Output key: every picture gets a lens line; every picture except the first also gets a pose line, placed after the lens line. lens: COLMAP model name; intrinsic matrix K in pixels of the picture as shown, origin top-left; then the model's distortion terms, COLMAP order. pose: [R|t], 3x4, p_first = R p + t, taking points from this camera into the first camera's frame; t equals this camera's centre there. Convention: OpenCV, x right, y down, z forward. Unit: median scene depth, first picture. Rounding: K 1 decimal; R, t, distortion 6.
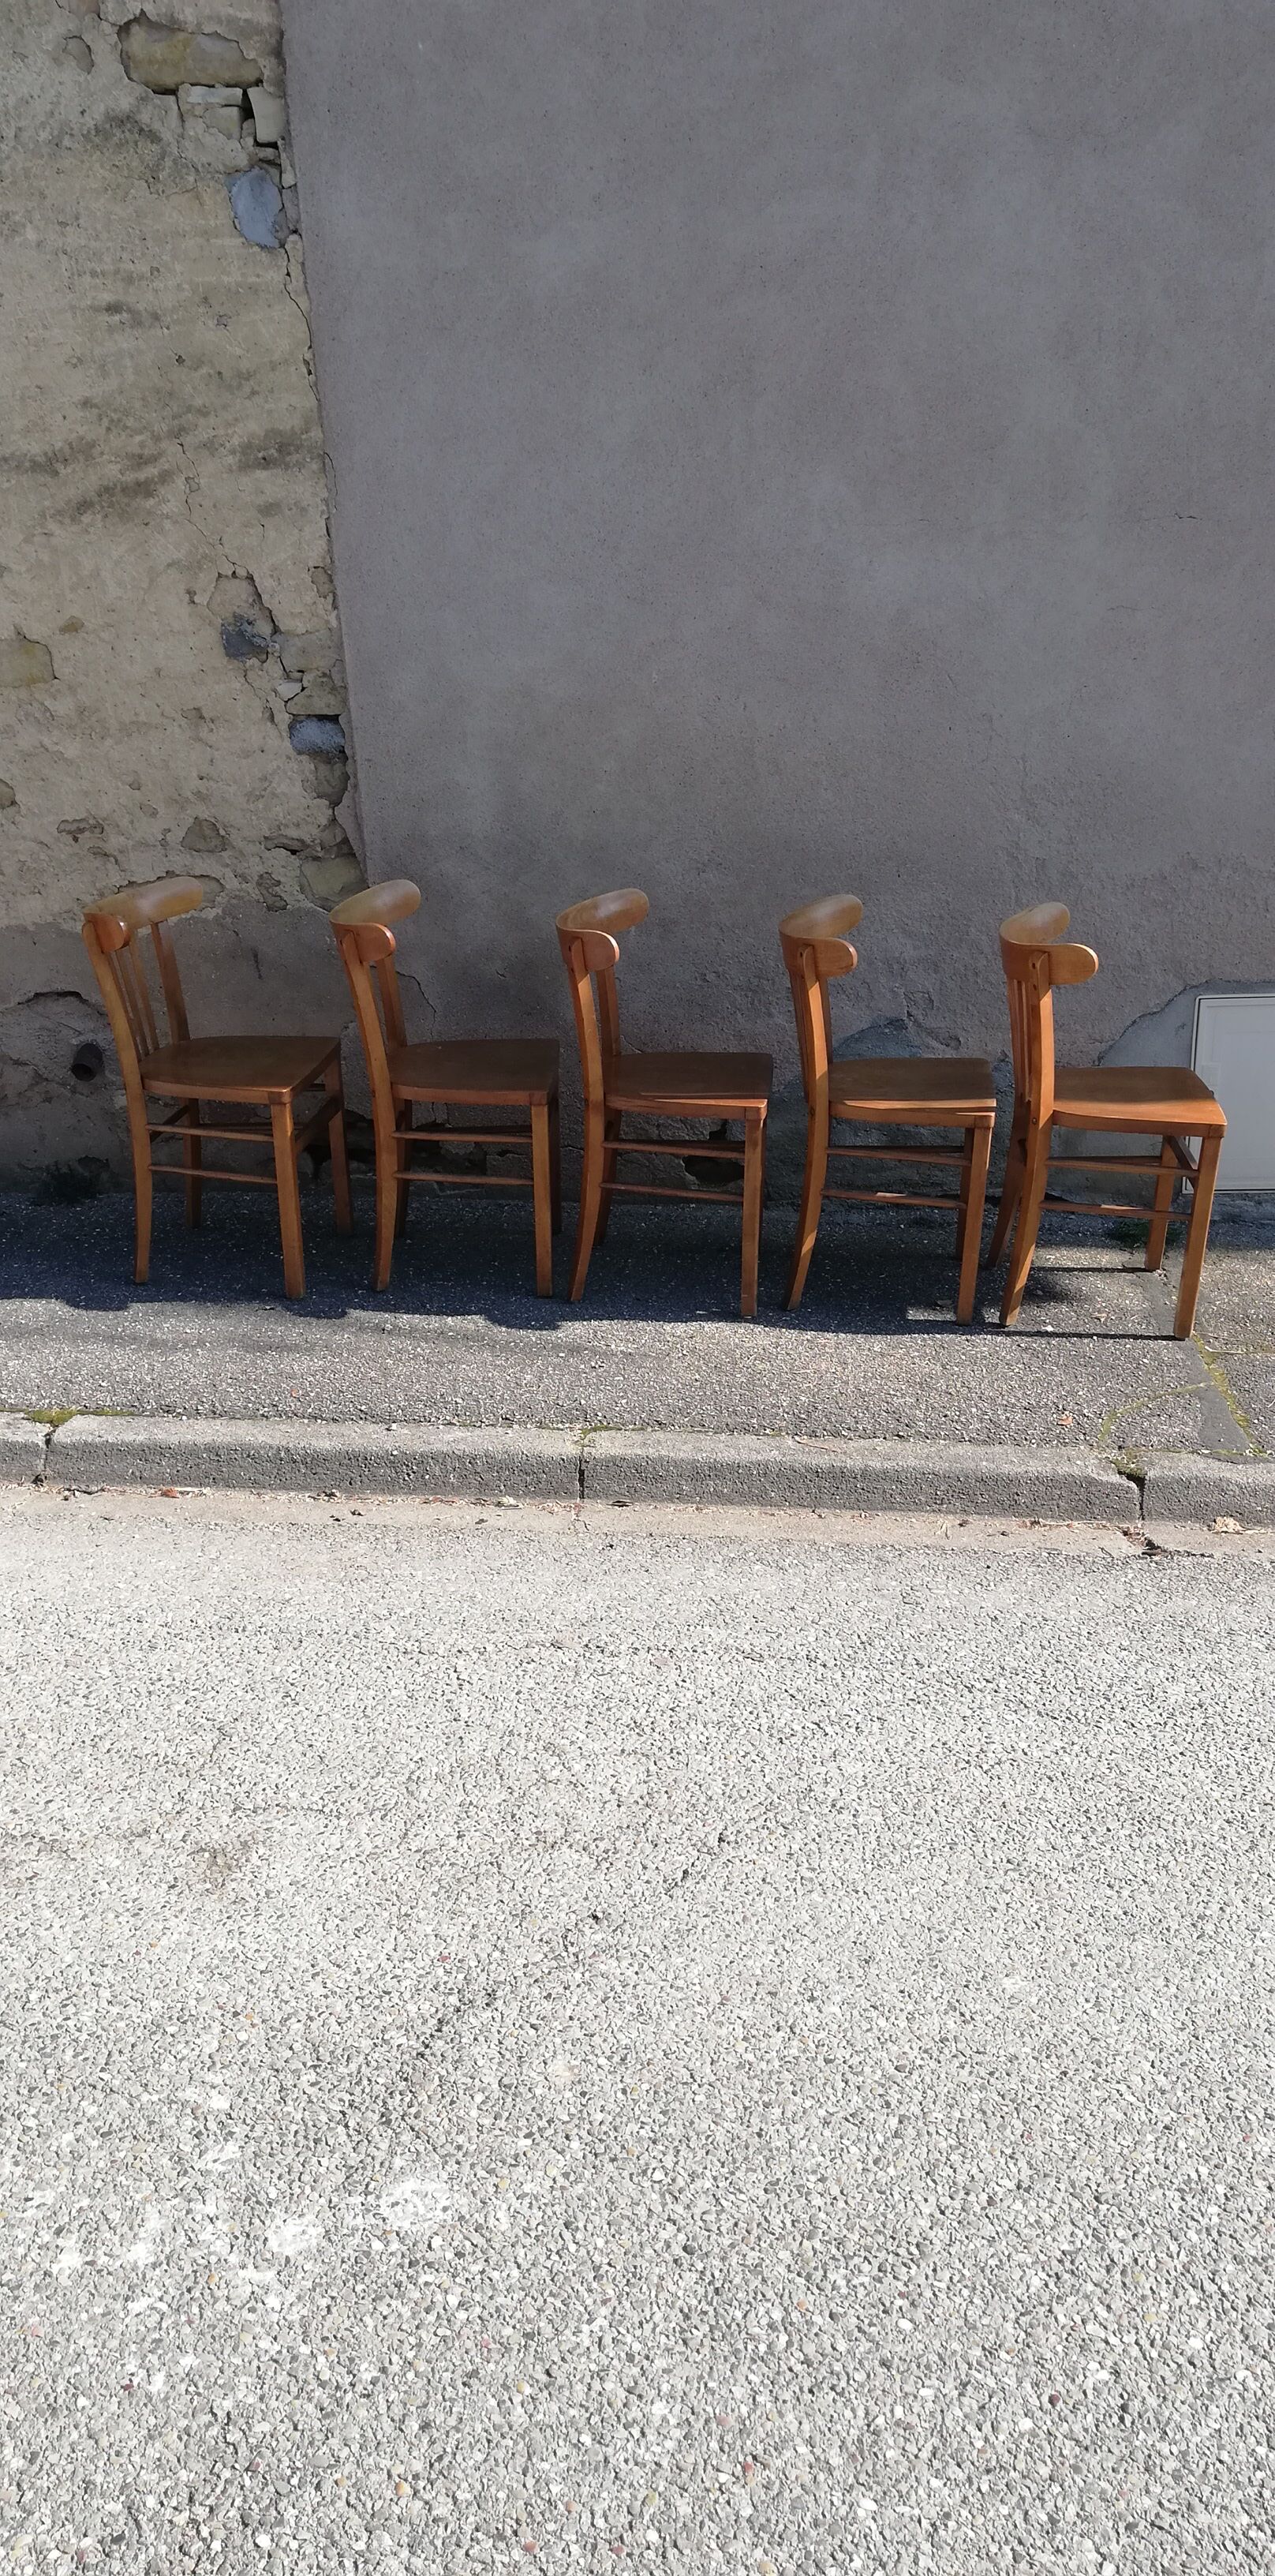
lens RADIAL K [[2020.5, 0, 619.7], [0, 2020.5, 1273.2], [0, 0, 1]] dist [0.058316, -0.088300]
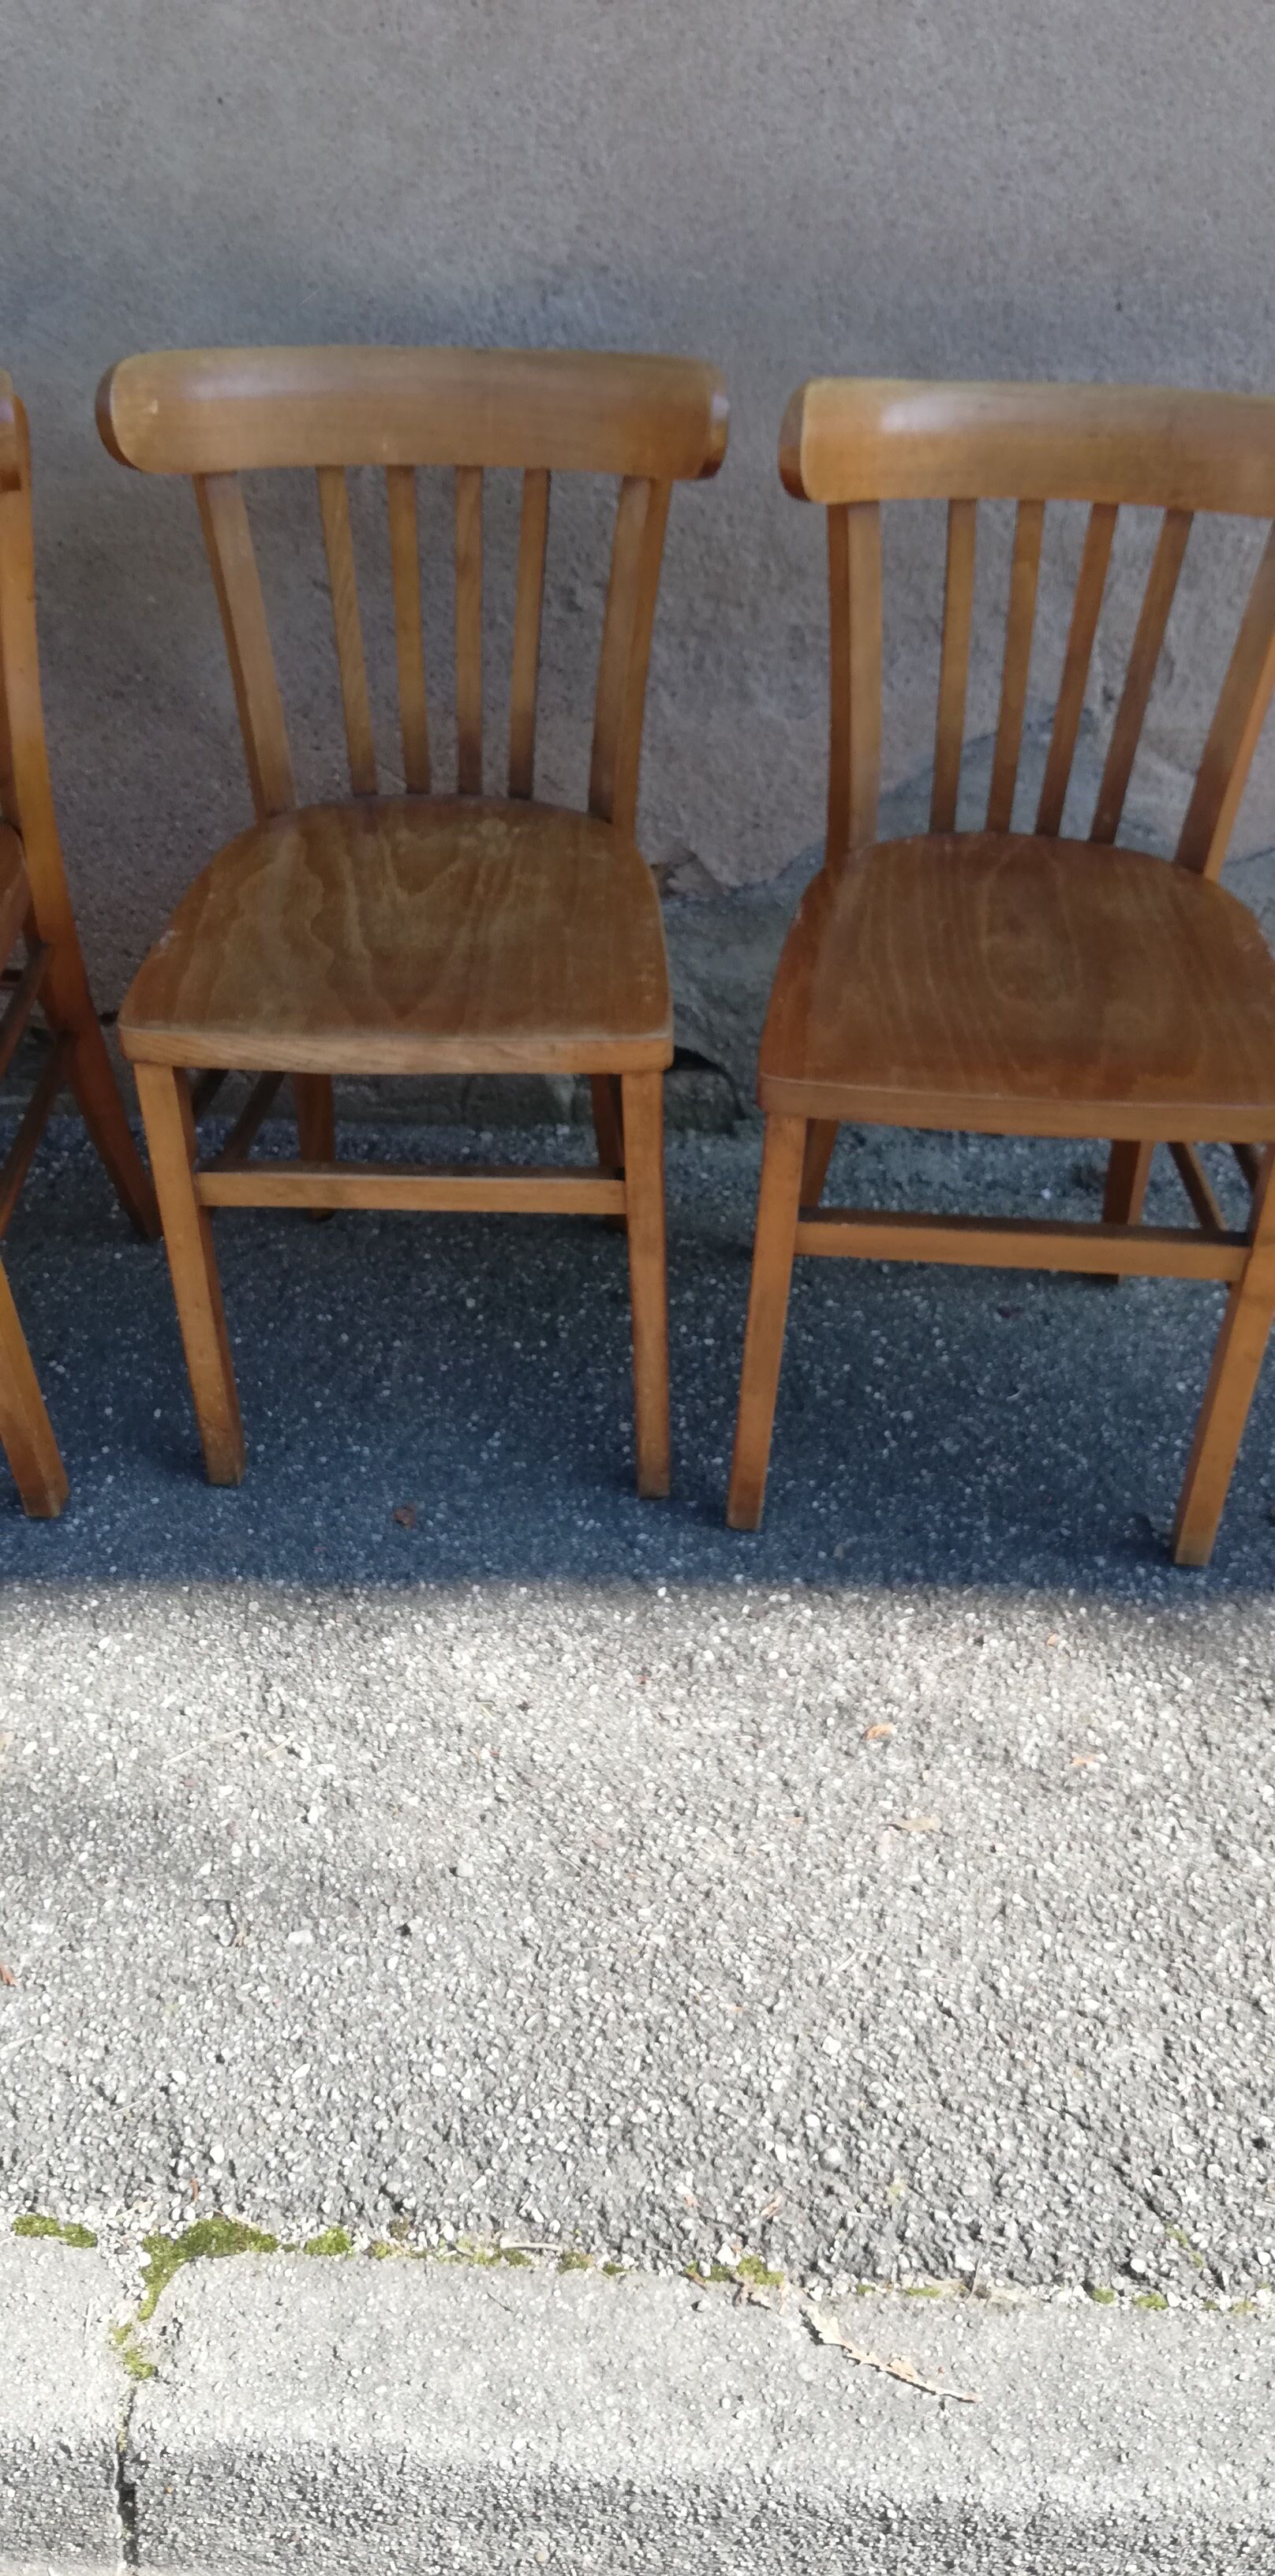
lens RADIAL K [[2020.5, 0, 644.9], [0, 2020.5, 1322.5], [0, 0, 1]] dist [0.058316, -0.088300]
pose [[0.999584, -0.012195, 0.026126, 0.053641], [0.003770, 0.953644, 0.300914, -0.163416], [-0.028585, -0.300691, 0.953293, 0.733921]]
